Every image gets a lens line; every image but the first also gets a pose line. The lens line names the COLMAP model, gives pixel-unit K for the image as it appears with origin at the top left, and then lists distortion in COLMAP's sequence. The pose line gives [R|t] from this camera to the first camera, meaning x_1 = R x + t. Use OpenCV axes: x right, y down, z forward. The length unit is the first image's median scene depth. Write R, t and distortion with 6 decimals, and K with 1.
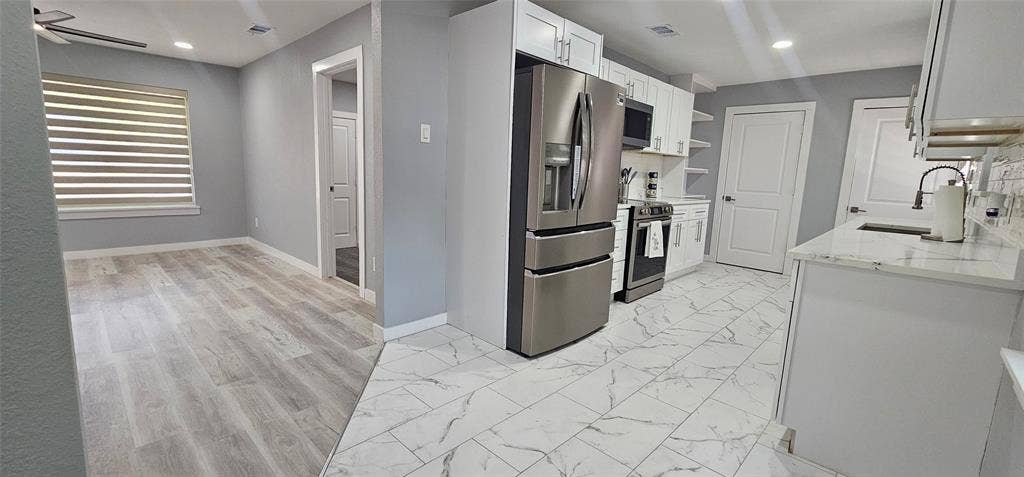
lens RADIAL K [[420.1, 0, 512.0], [0, 420.1, 238.5], [0, 0, 1]] dist [0.001267, 0.000129]
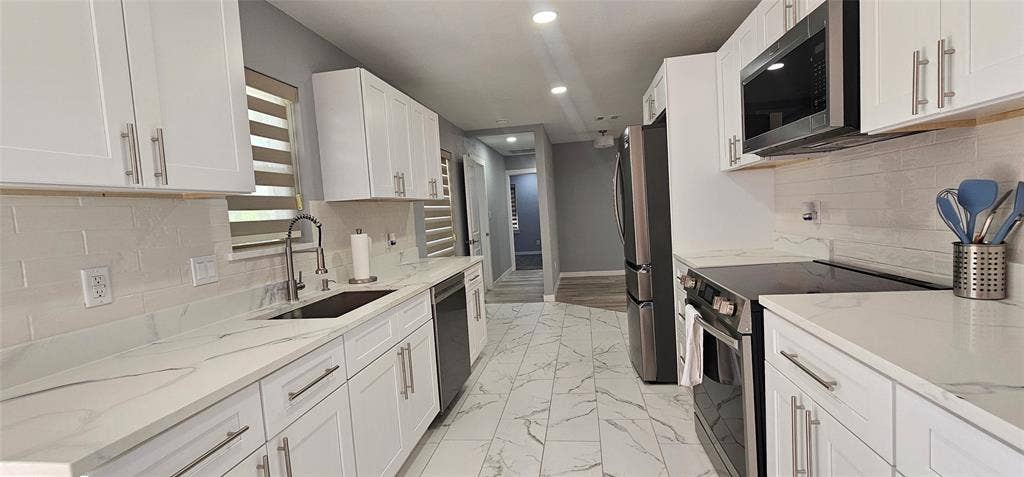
lens RADIAL K [[420.1, 0, 512.0], [0, 420.1, 238.5], [0, 0, 1]] dist [0.001267, 0.000129]
pose [[-0.818364, 0.020175, -0.574346, 0.549640], [-0.106162, 0.976878, 0.185580, -0.132629], [0.564810, 0.212845, -0.797299, 0.851613]]
